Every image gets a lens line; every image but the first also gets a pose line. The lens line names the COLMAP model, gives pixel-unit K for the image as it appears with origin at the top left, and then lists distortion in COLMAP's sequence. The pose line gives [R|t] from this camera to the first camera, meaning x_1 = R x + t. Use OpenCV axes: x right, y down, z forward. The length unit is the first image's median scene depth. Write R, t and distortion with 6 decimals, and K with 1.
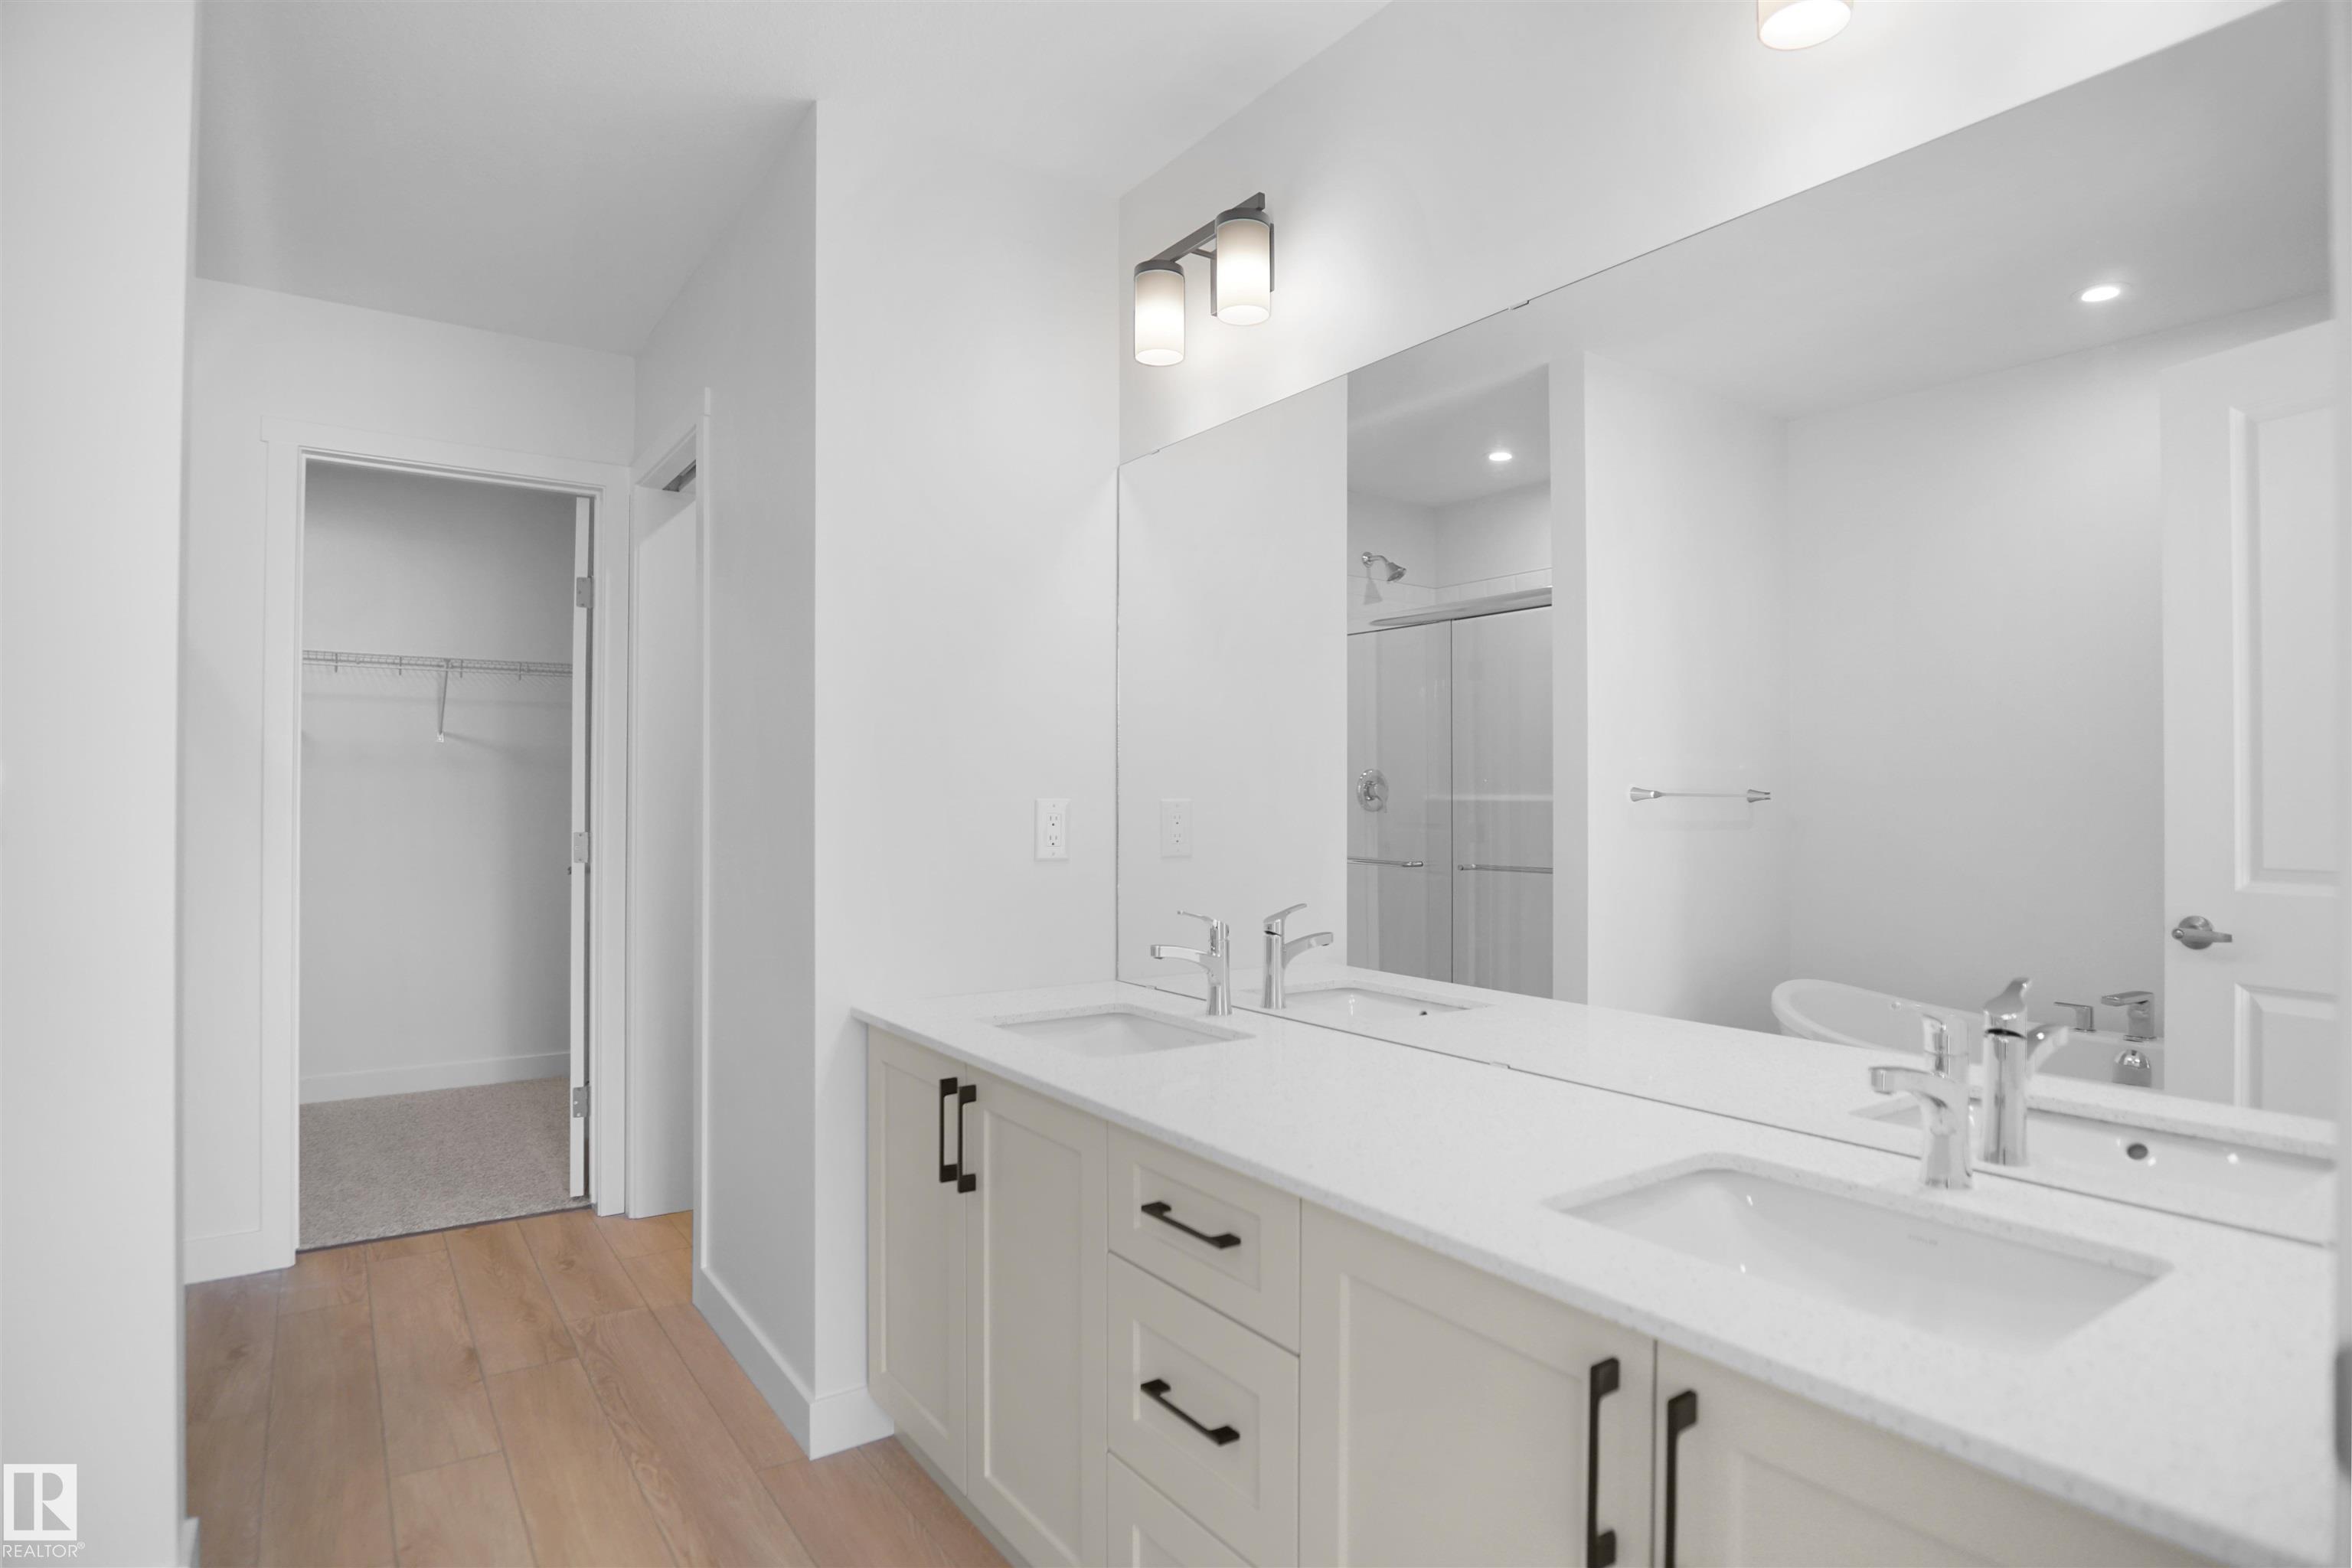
lens RADIAL K [[1285.2, 0, 1186.2], [0, 1285.2, 793.0], [0, 0, 1]] dist [-0.004168, -0.001196]
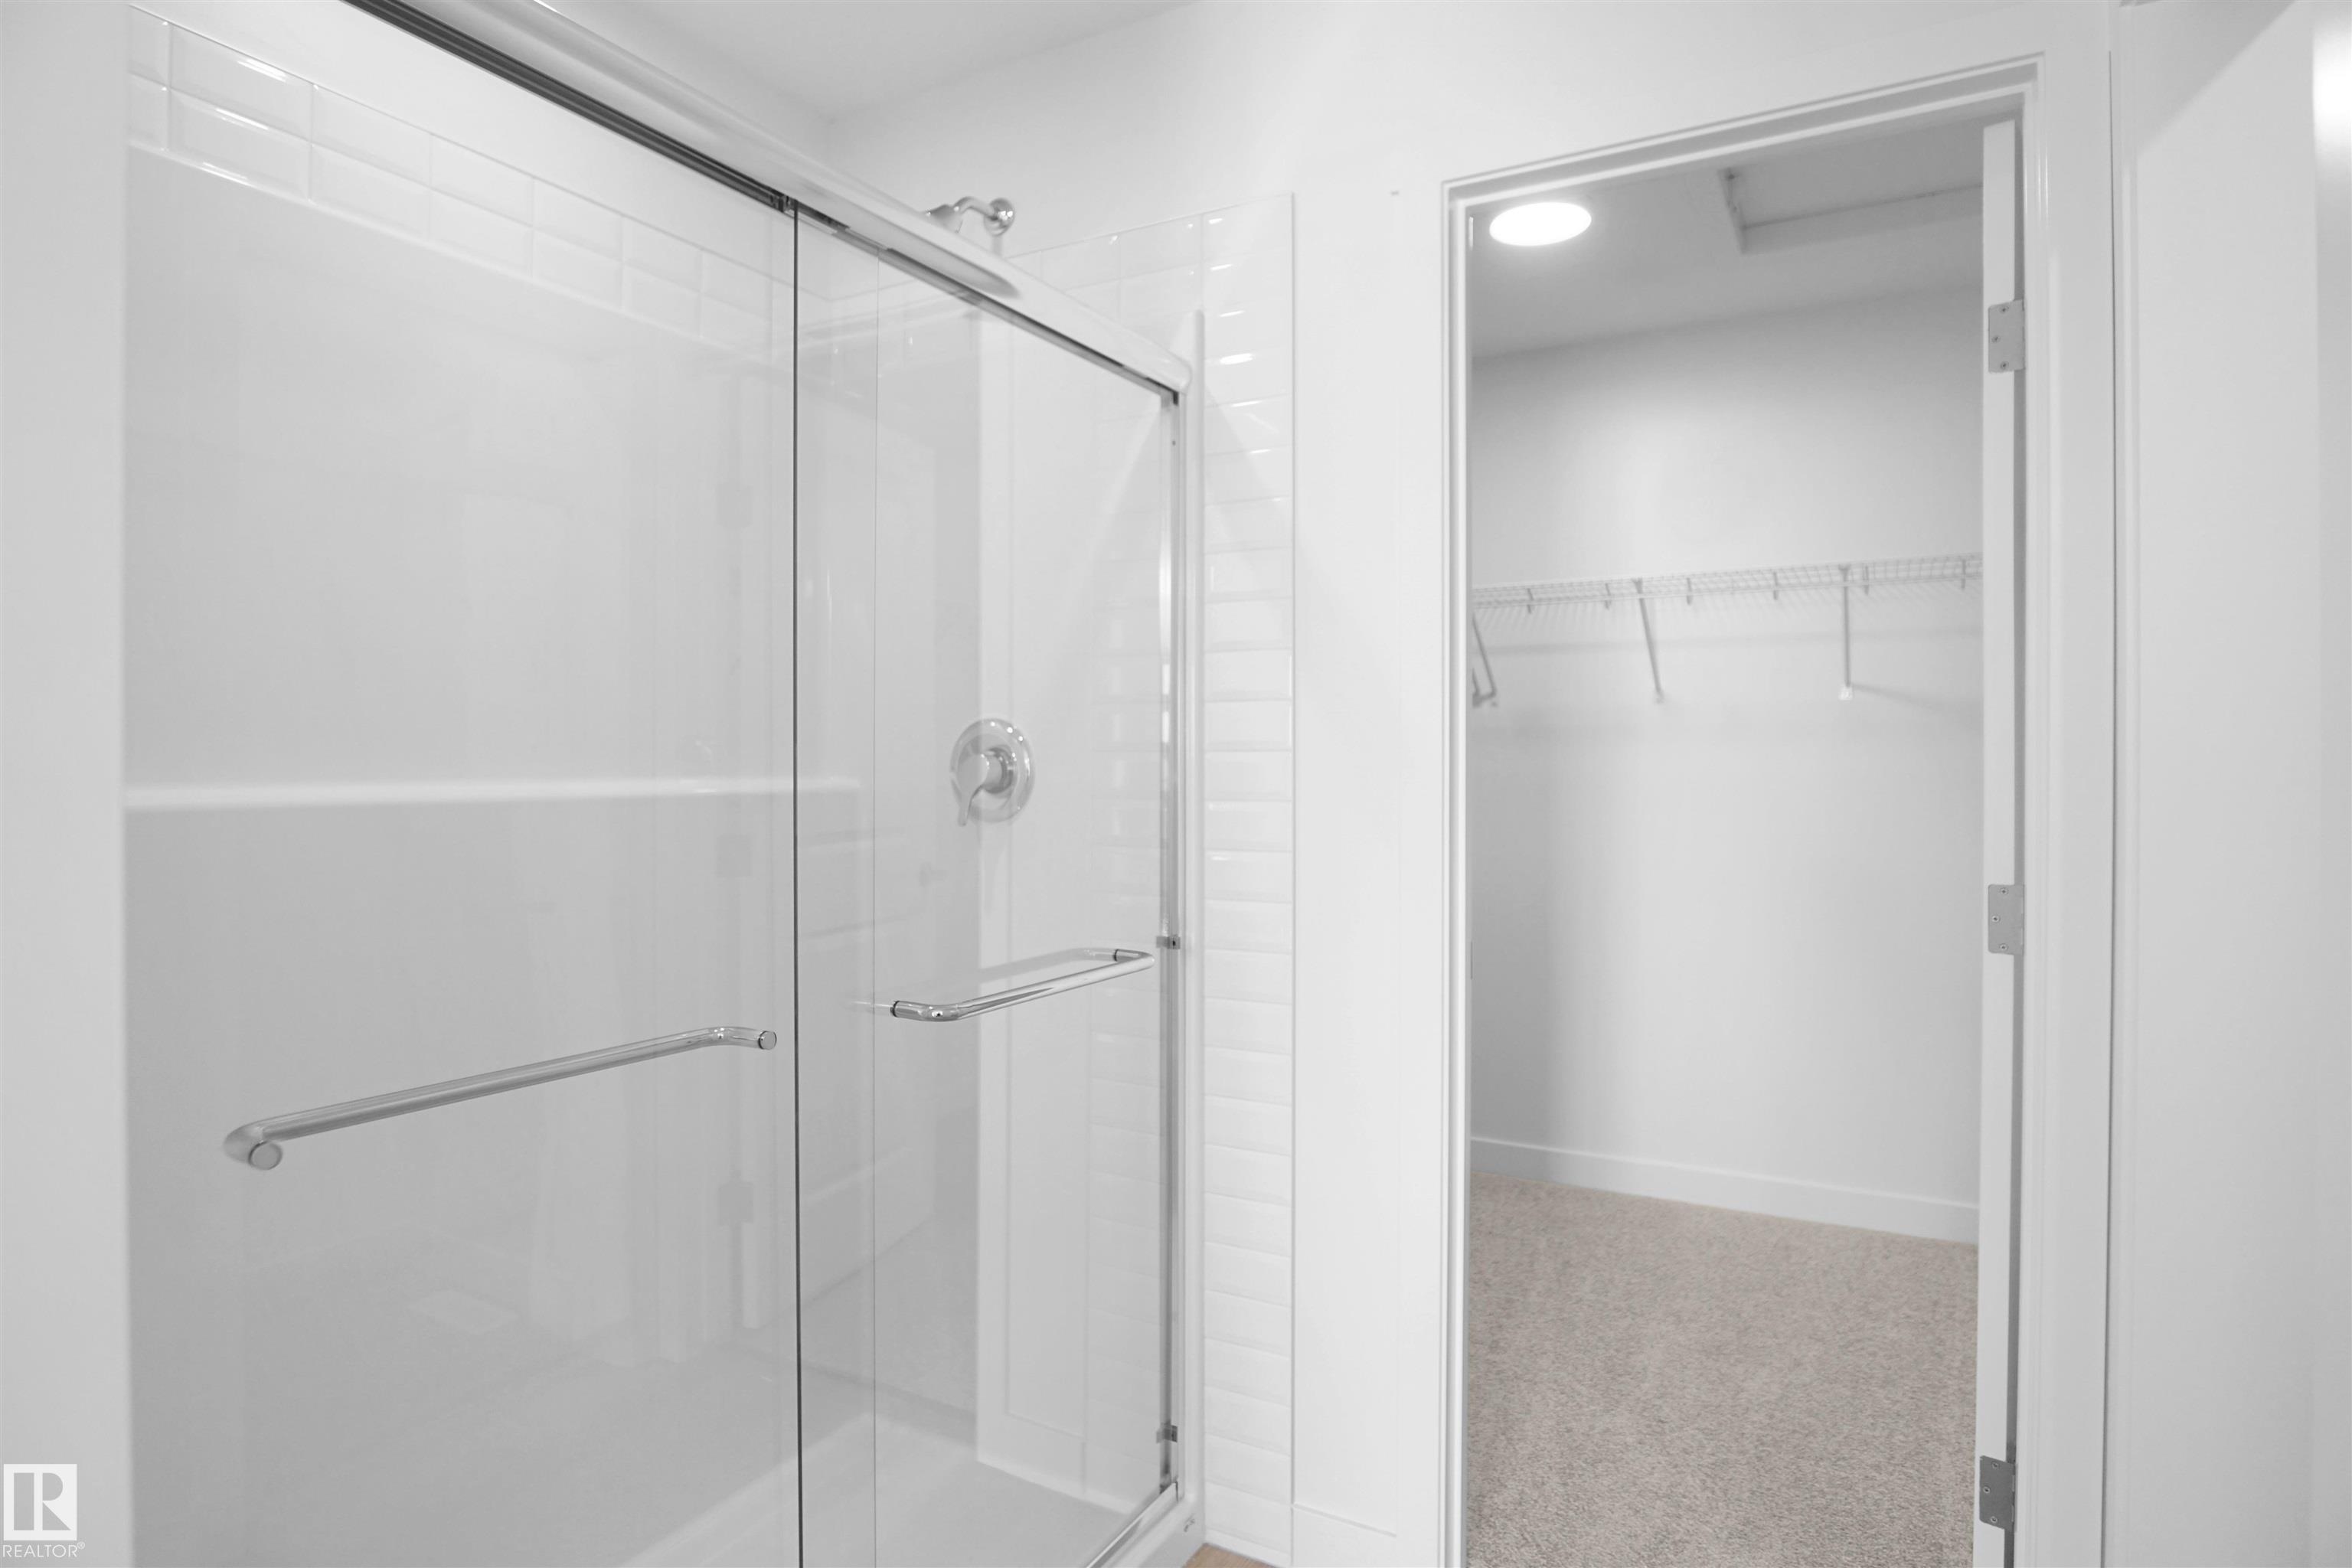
lens RADIAL K [[1285.2, 0, 1186.2], [0, 1285.2, 793.0], [0, 0, 1]] dist [-0.004168, -0.001196]
pose [[0.456627, -0.002508, -0.889655, -0.152824], [0.020717, 0.999755, 0.007815, -0.003228], [0.889417, -0.022000, 0.456567, 0.410695]]
